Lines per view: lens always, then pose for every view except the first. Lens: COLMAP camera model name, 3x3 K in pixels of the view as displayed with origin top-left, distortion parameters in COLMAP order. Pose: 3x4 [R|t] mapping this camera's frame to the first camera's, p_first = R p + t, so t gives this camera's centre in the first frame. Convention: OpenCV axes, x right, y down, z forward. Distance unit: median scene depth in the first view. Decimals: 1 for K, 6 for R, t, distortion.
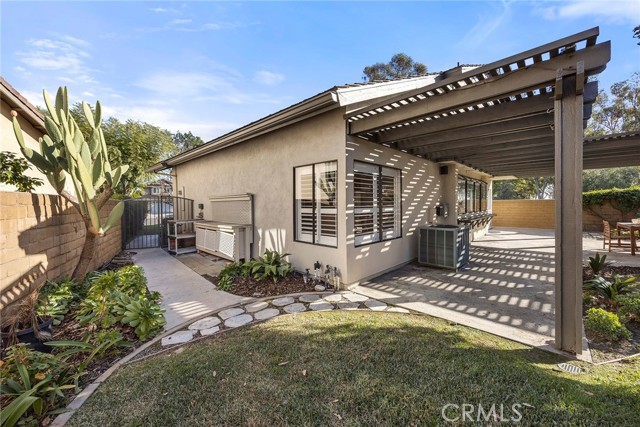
lens RADIAL K [[245.3, 0, 316.8], [0, 245.3, 210.2], [0, 0, 1]] dist [0.003272, -0.000074]
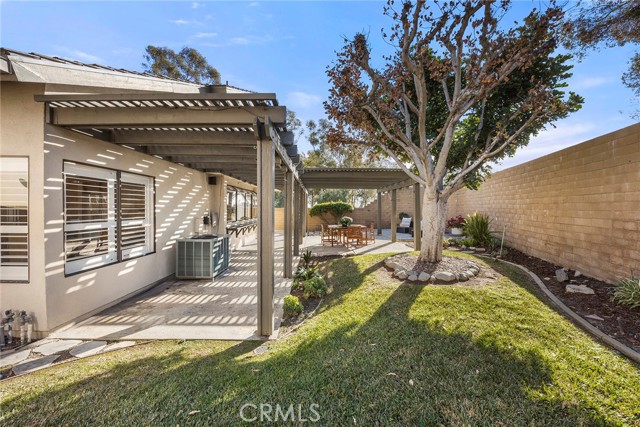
lens RADIAL K [[245.3, 0, 318.1], [0, 245.3, 213.0], [0, 0, 1]] dist [0.003272, -0.000074]
pose [[0.718278, -0.000571, 0.695756, 0.186945], [0.001356, 0.999999, -0.000579, -0.042079], [-0.695755, 0.001359, 0.718278, -0.074318]]
